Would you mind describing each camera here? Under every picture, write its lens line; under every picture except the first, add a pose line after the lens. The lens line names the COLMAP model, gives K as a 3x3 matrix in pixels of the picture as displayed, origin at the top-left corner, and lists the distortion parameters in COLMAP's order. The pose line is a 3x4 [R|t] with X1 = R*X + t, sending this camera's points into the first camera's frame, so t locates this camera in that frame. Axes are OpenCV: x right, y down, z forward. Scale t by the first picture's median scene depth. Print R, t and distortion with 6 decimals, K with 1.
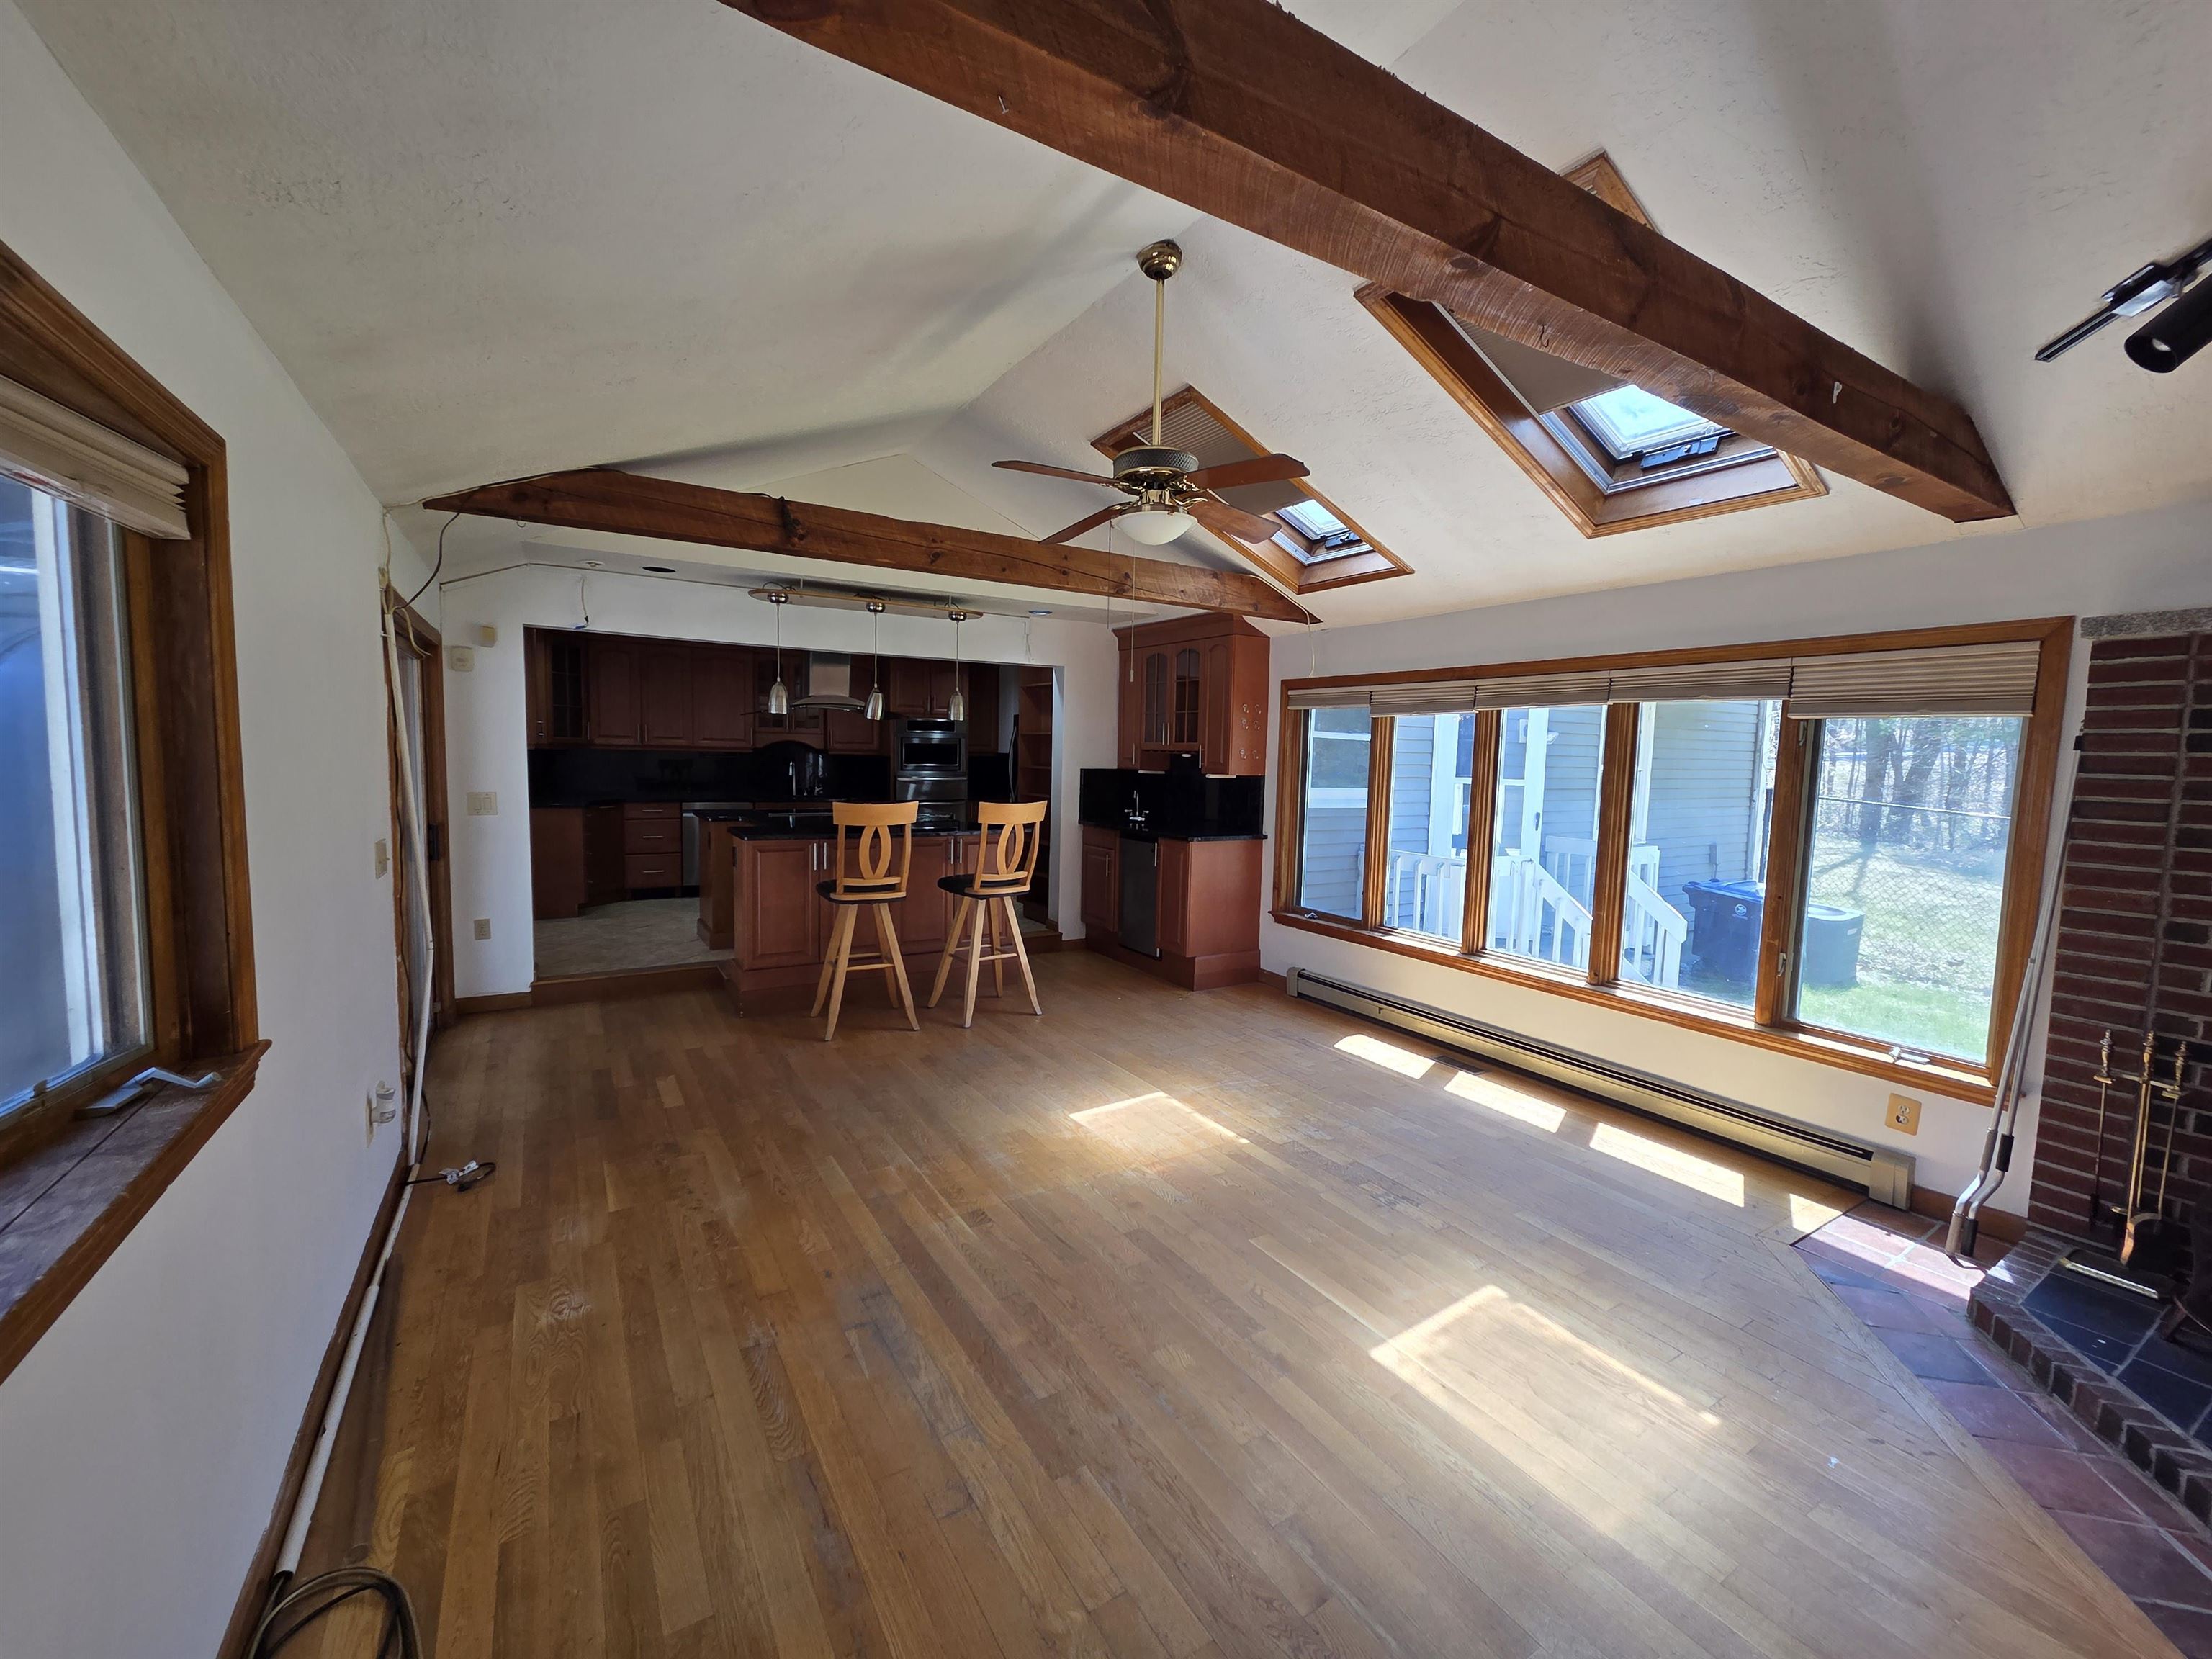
lens RADIAL K [[902.1, 0, 1108.6], [0, 902.1, 828.1], [0, 0, 1]] dist [0.002381, -0.000025]
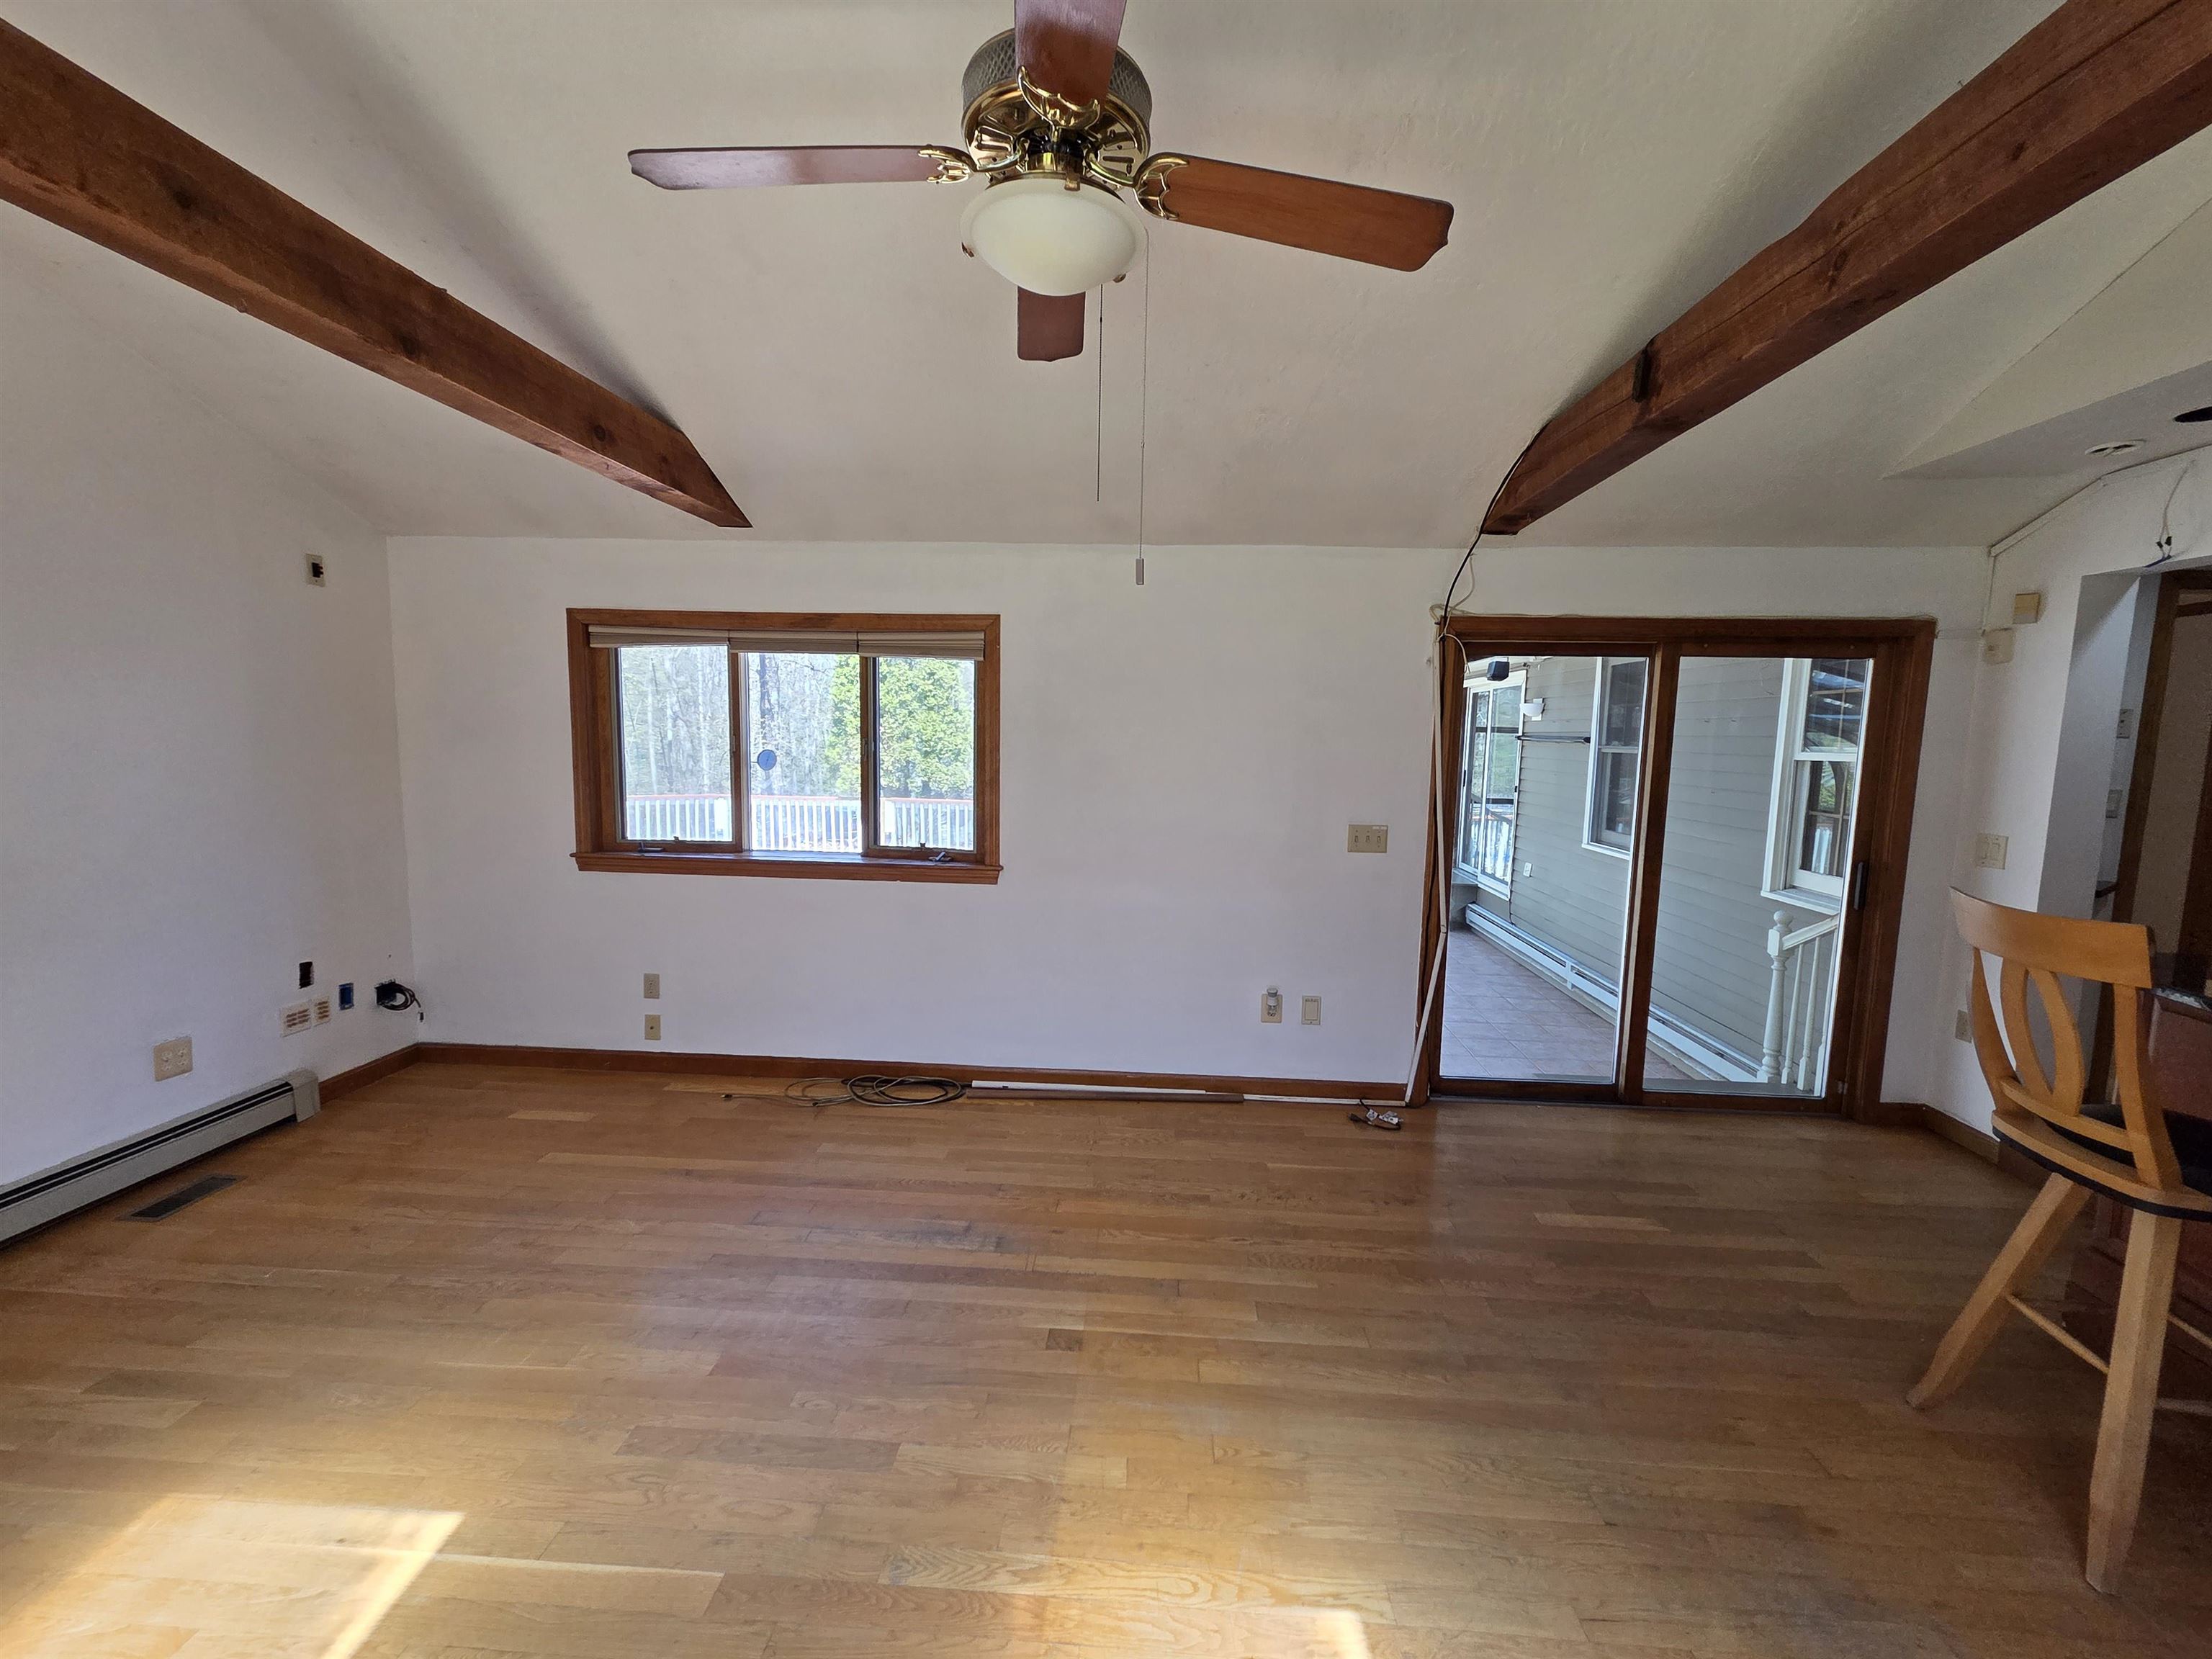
lens RADIAL K [[902.1, 0, 1111.7], [0, 902.1, 832.9], [0, 0, 1]] dist [0.002381, -0.000025]
pose [[-0.570034, 0.054026, -0.819843, 0.411958], [-0.104619, 0.984941, 0.137647, -0.102444], [0.814933, 0.164235, -0.555797, 1.280275]]
